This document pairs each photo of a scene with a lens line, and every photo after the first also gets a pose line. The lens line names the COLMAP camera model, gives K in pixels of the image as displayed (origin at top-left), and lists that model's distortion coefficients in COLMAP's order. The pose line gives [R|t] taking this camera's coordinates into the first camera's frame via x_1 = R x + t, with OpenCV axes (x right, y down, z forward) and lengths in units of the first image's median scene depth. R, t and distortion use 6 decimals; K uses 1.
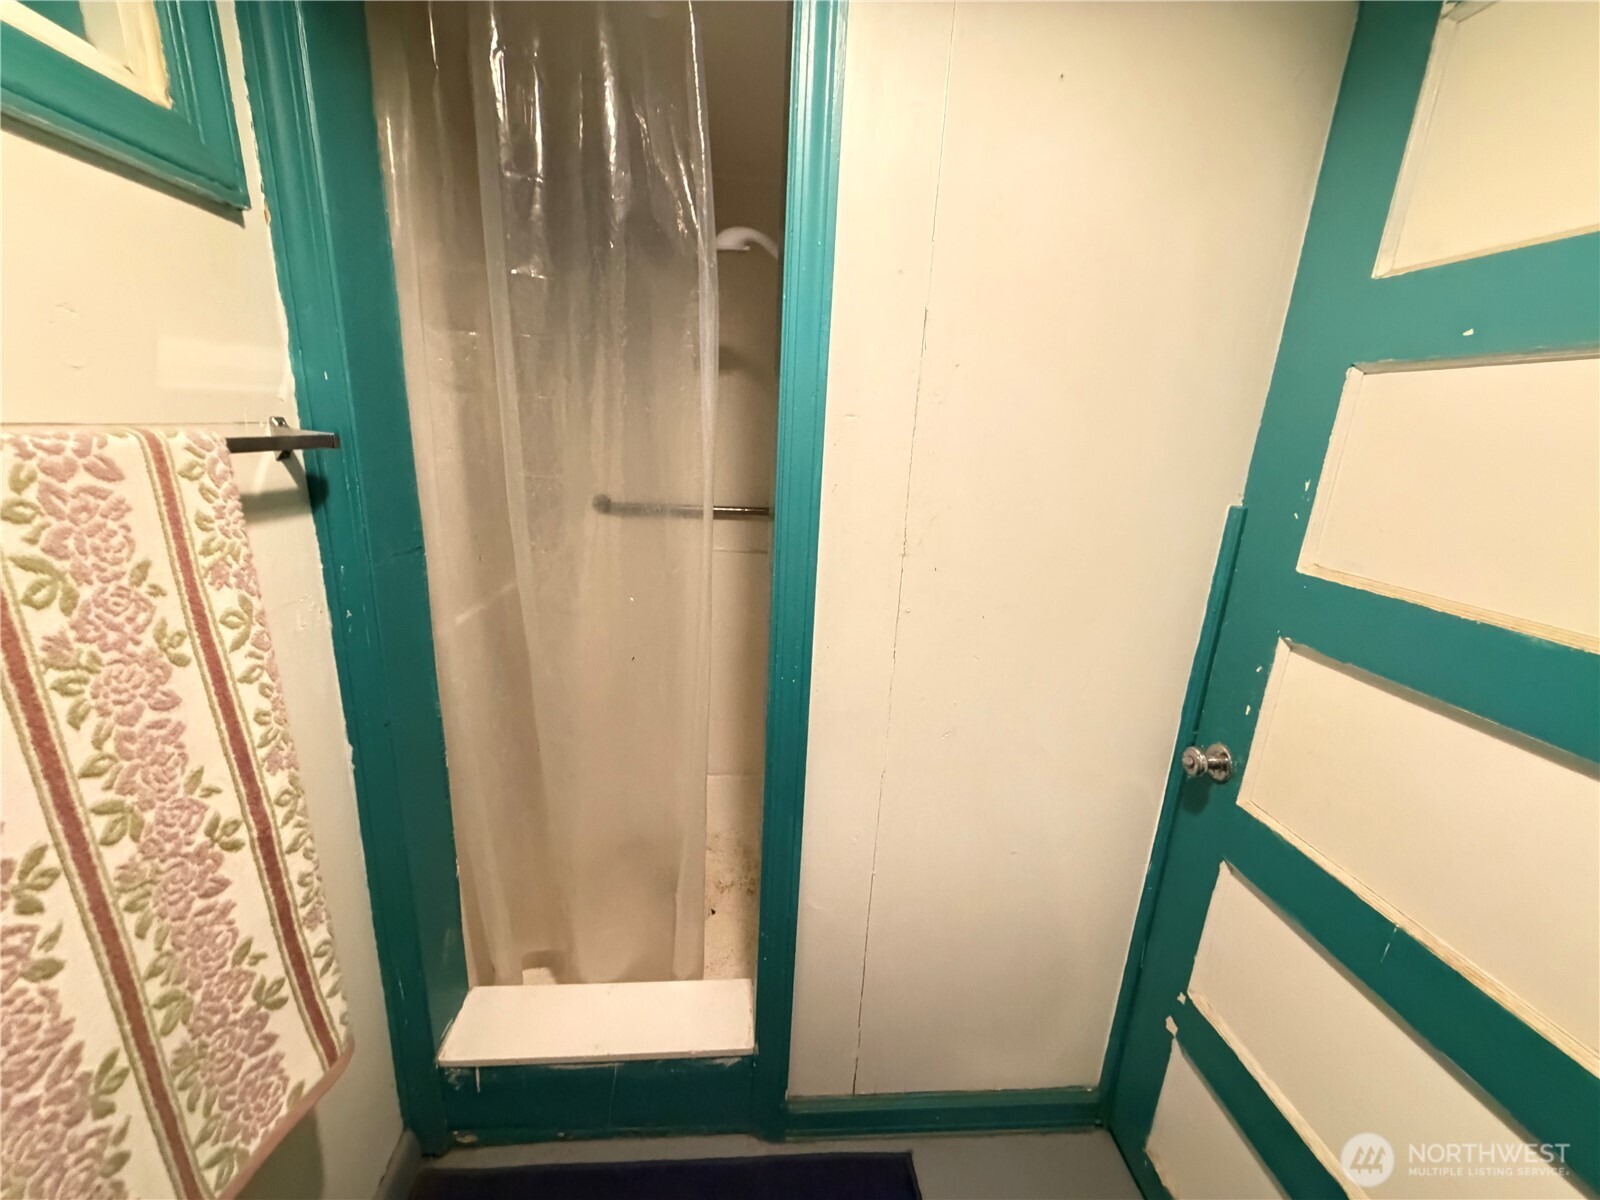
lens RADIAL K [[637.4, 0, 789.0], [0, 637.4, 601.9], [0, 0, 1]] dist [0.000208, -0.000480]
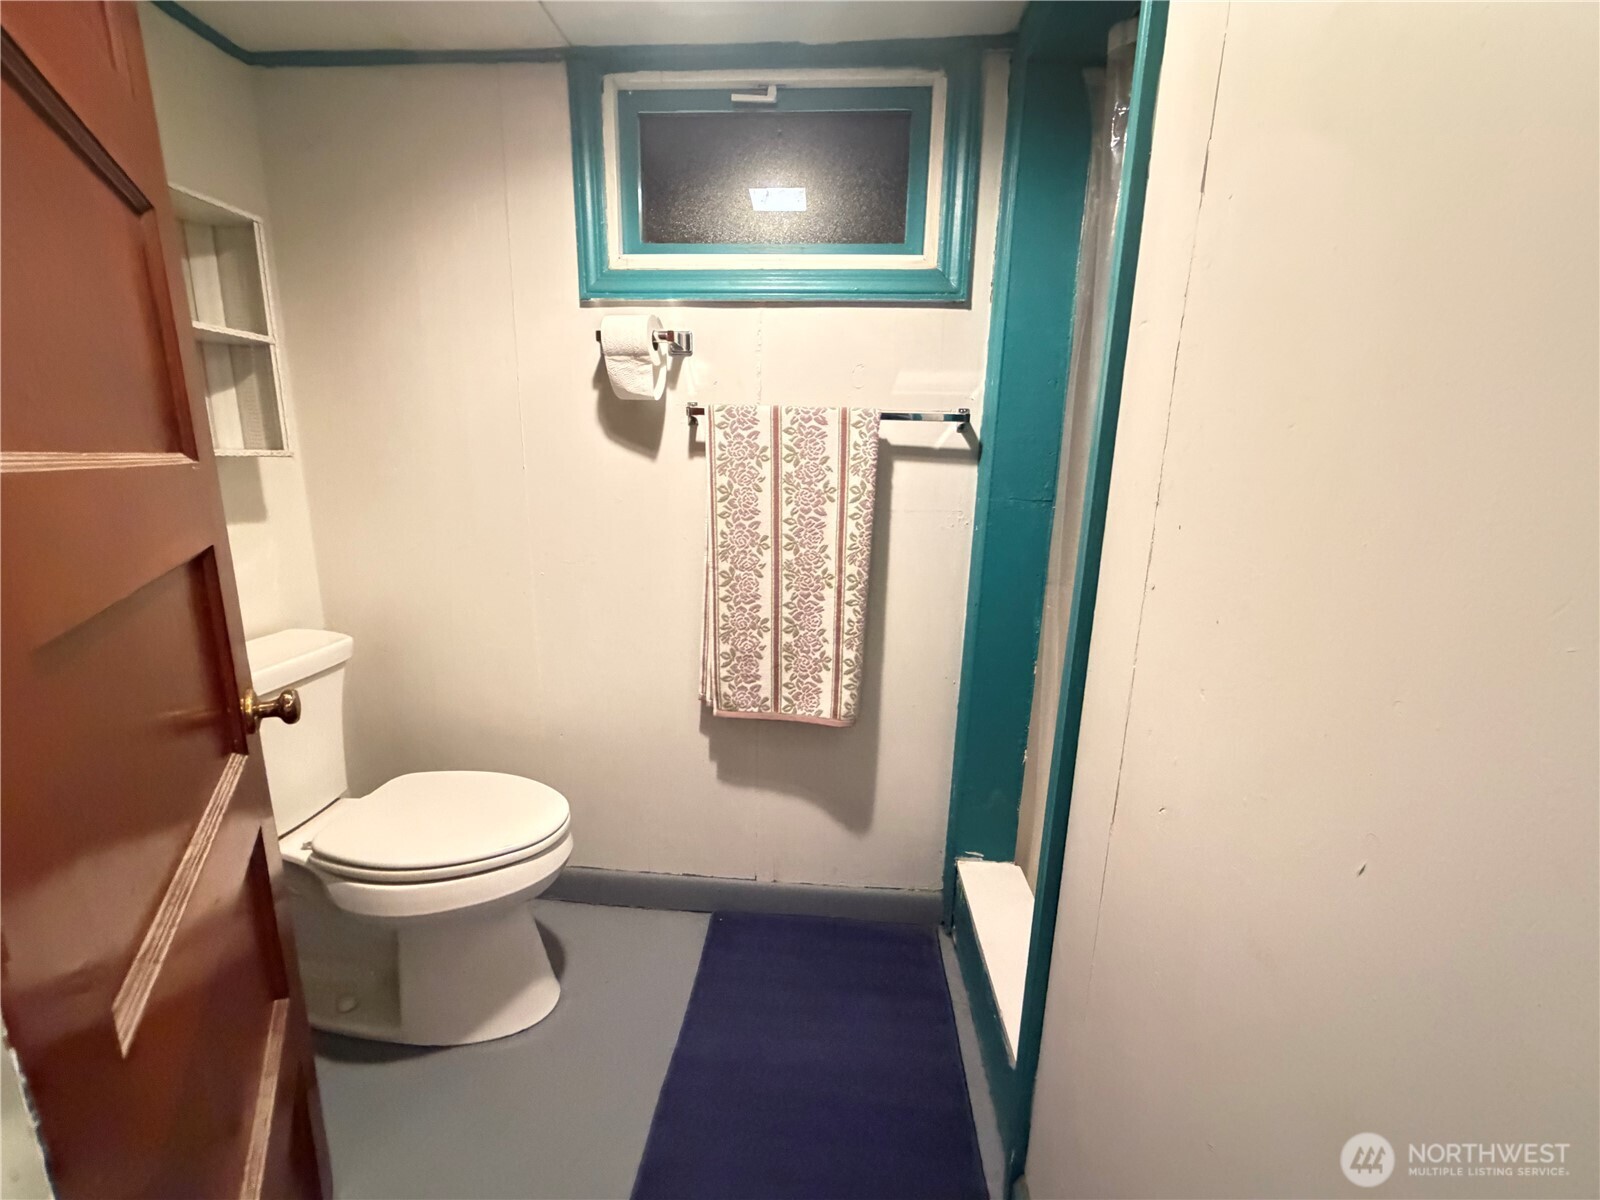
lens RADIAL K [[637.4, 0, 804.3], [0, 637.4, 616.7], [0, 0, 1]] dist [0.000208, -0.000480]
pose [[-0.137727, 0.170110, -0.975753, 1.730118], [-0.297780, 0.932453, 0.204593, 0.045049], [0.944647, 0.318738, -0.077769, 1.343863]]
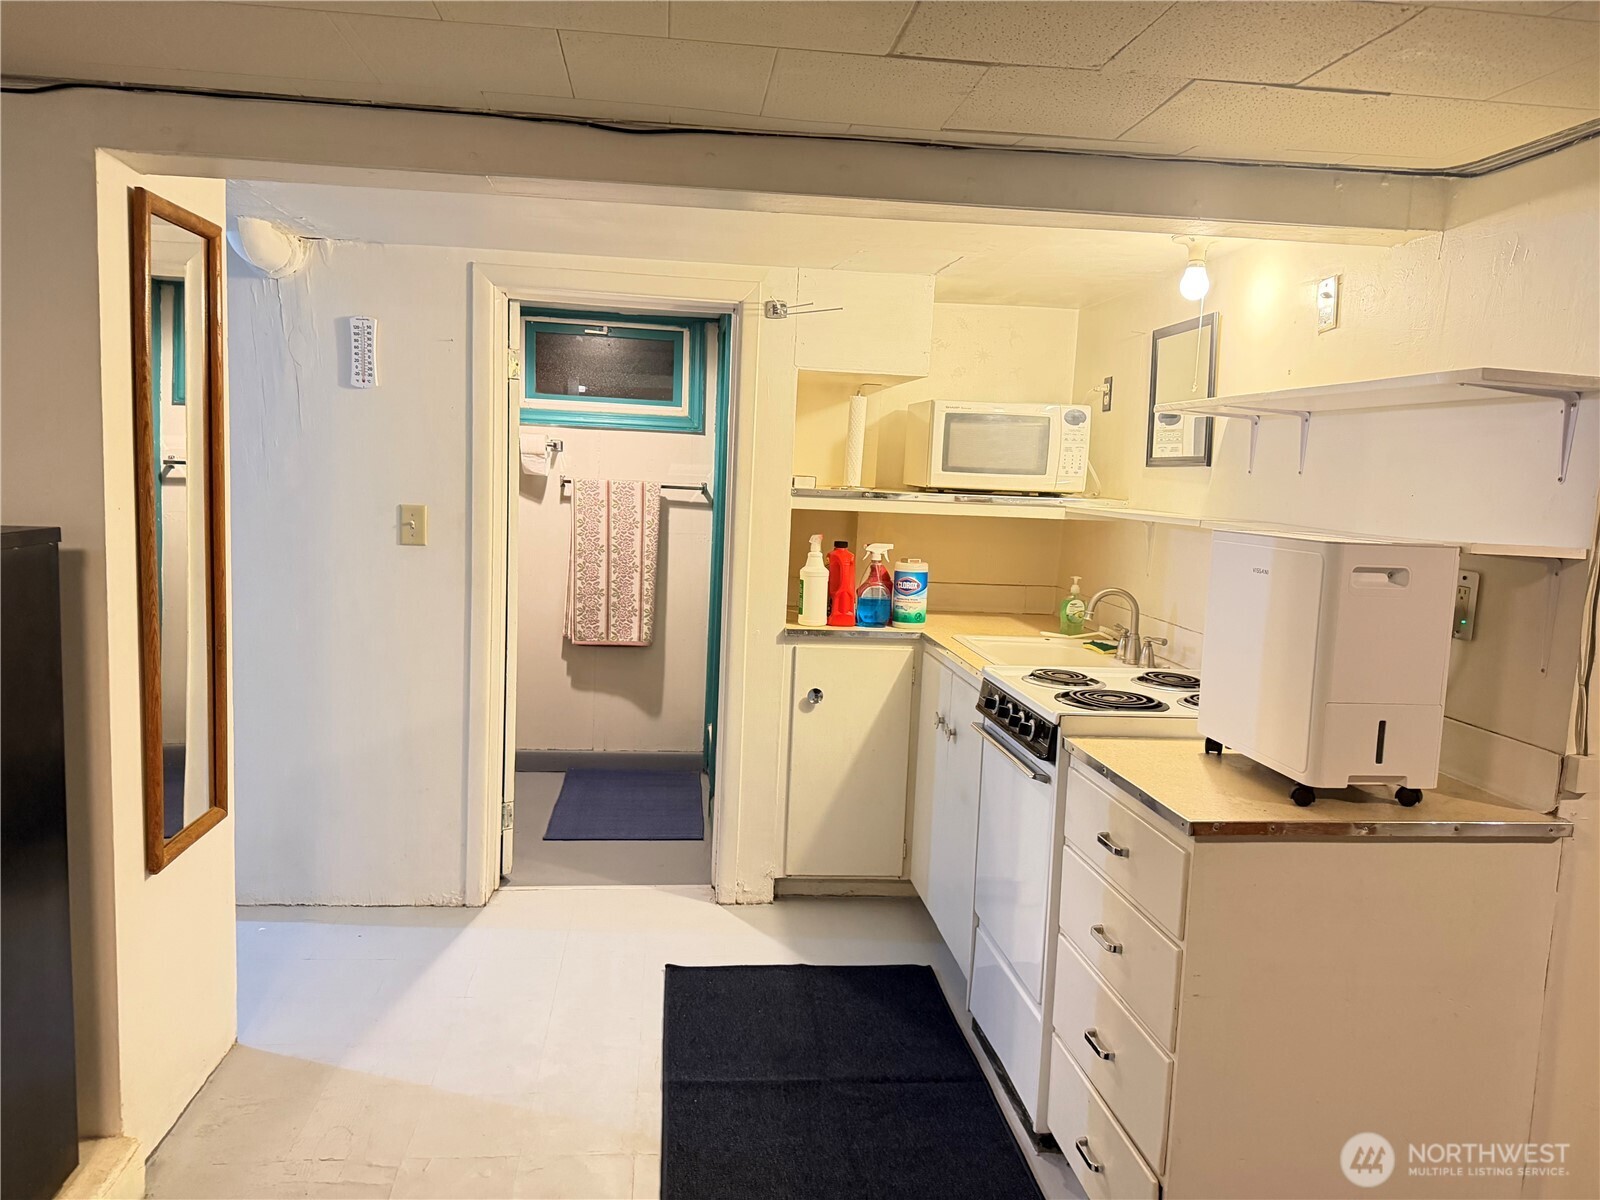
lens RADIAL K [[1128.4, 0, 785.7], [0, 1128.4, 616.0], [0, 0, 1]] dist [0.058014, -0.064911]
pose [[0.031024, 0.083659, -0.996011, 8.530177], [-0.310971, 0.947843, 0.069927, -0.243601], [0.949913, 0.307561, 0.055422, 1.972711]]
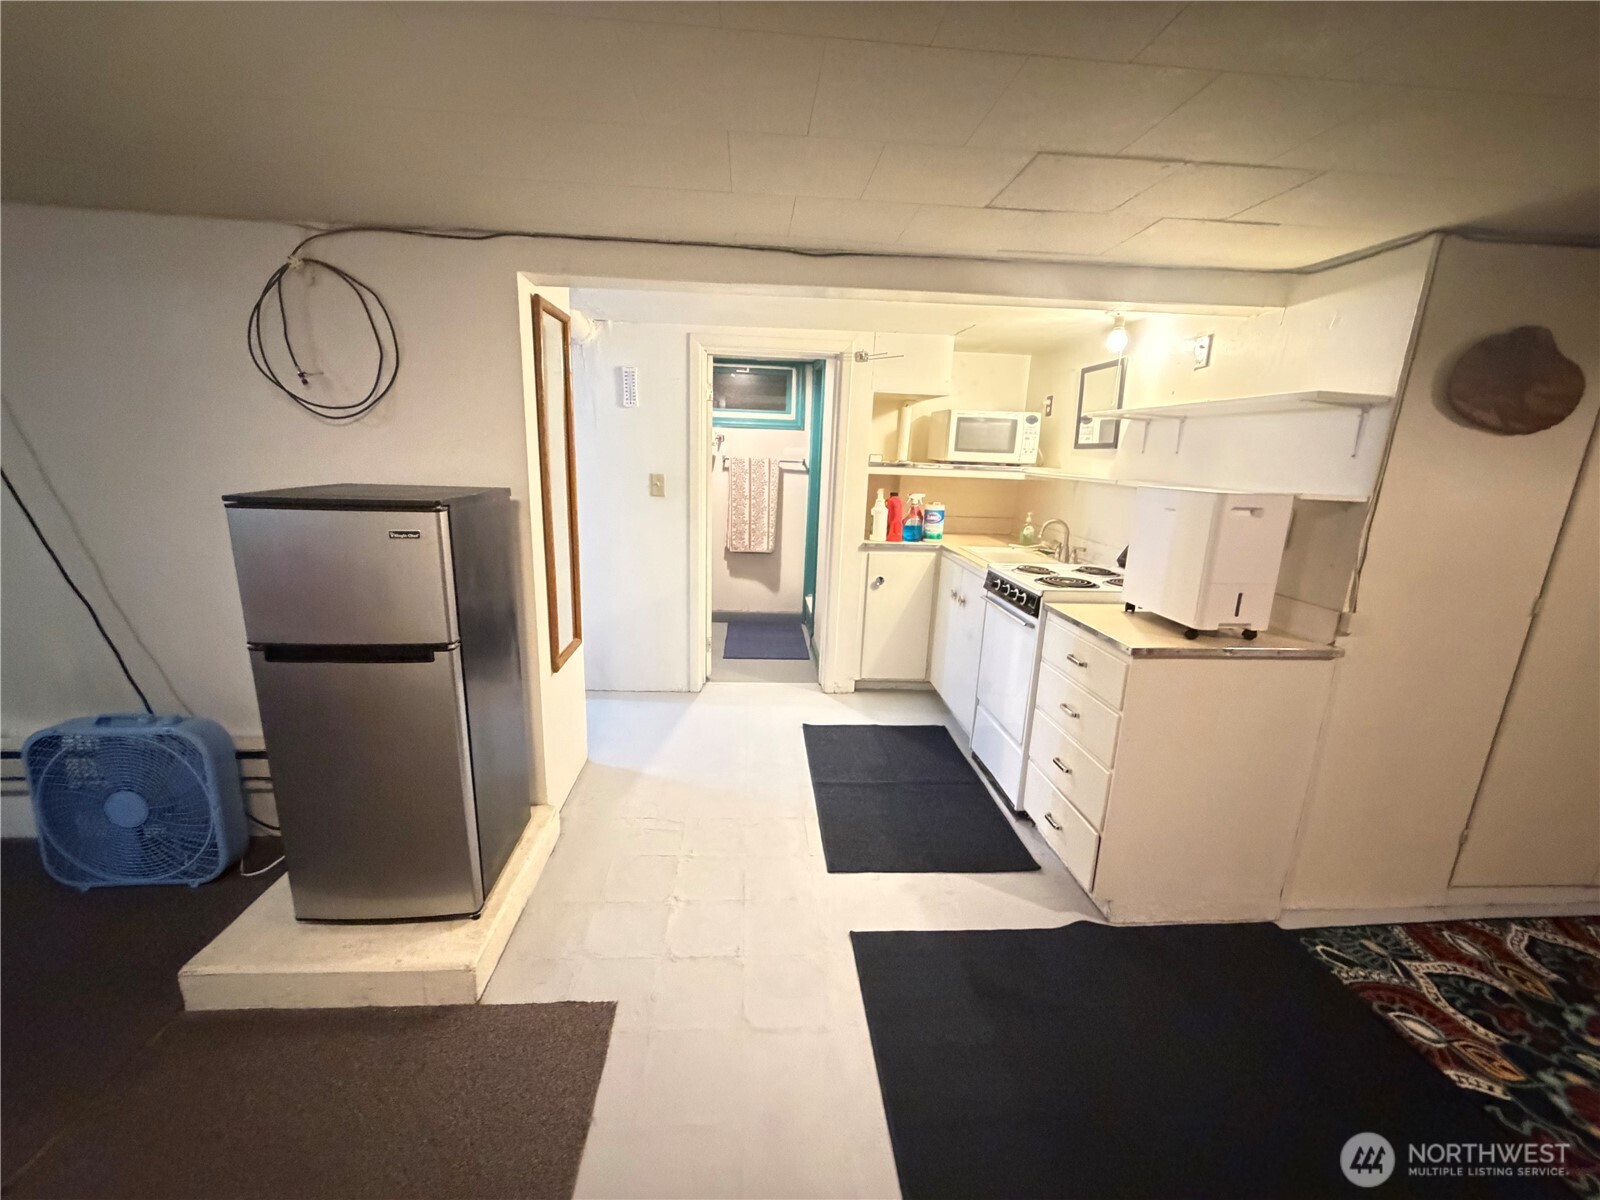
lens RADIAL K [[637.4, 0, 794.5], [0, 637.4, 612.4], [0, 0, 1]] dist [0.000208, -0.000480]
pose [[-0.007730, 0.202614, -0.979228, 8.620089], [-0.305889, 0.931837, 0.195223, -0.112216], [0.952036, 0.301044, 0.054774, 1.534871]]
